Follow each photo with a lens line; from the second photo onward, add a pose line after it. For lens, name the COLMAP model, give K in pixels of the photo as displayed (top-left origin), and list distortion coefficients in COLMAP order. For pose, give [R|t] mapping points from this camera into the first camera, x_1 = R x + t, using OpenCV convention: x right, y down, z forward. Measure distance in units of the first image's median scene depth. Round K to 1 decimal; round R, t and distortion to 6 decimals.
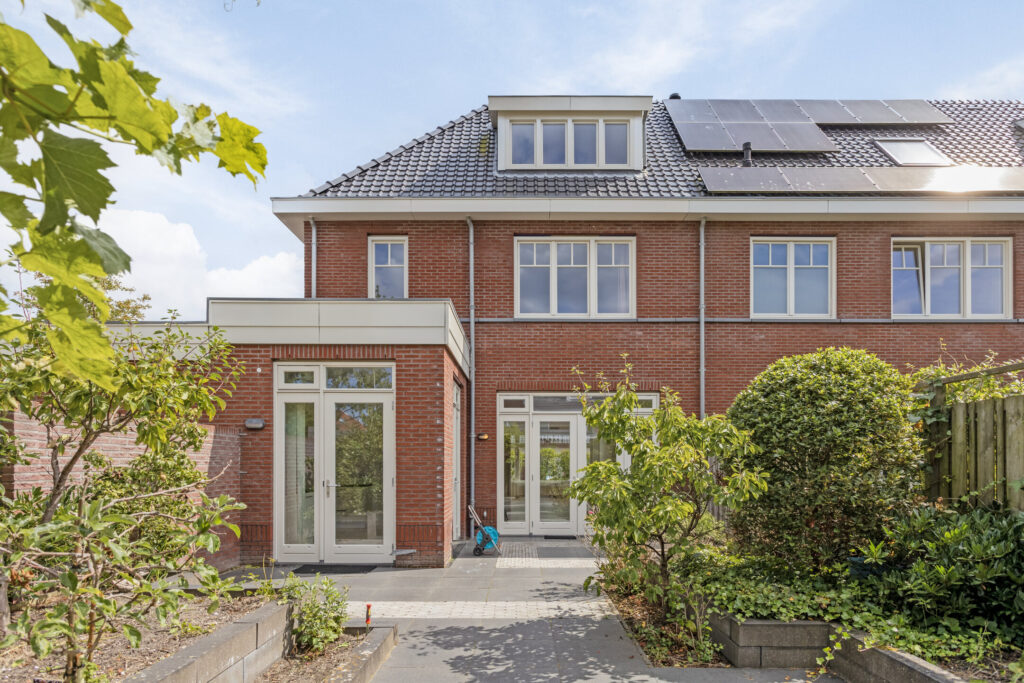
lens RADIAL K [[513.1, 0, 513.4], [0, 513.1, 338.8], [0, 0, 1]] dist [-0.000391, 0.003477]
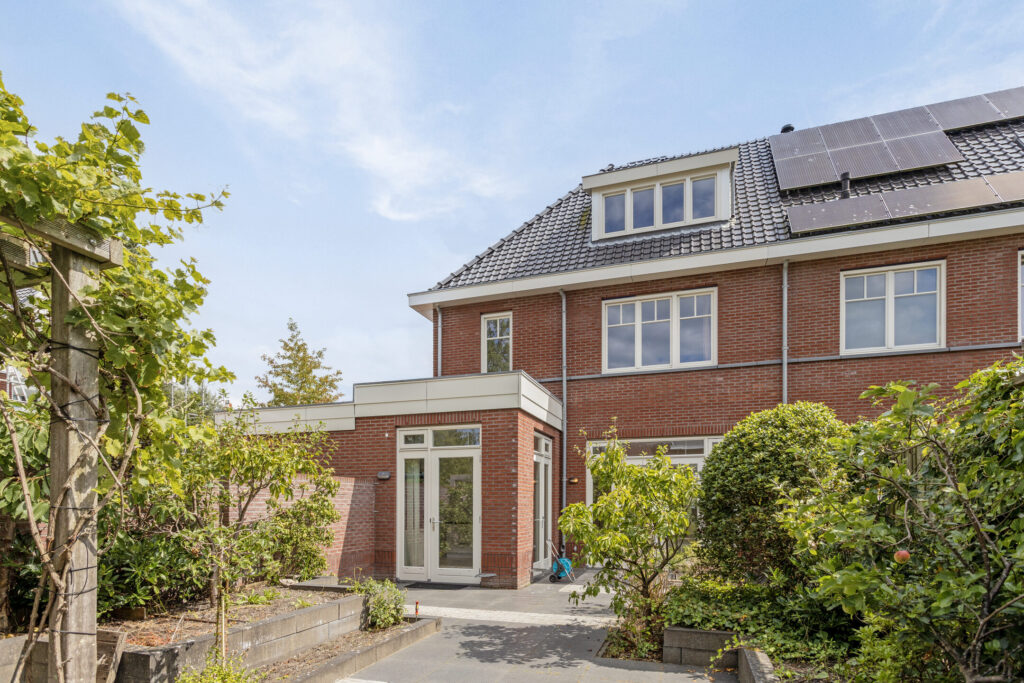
lens RADIAL K [[473.9, 0, 511.8], [0, 473.9, 348.8], [0, 0, 1]] dist [0.001250, 0.002923]
pose [[0.957749, -0.093143, -0.272104, 0.100579], [0.071833, 0.993591, -0.087273, -0.017672], [0.278489, 0.064040, 0.958302, -0.070075]]
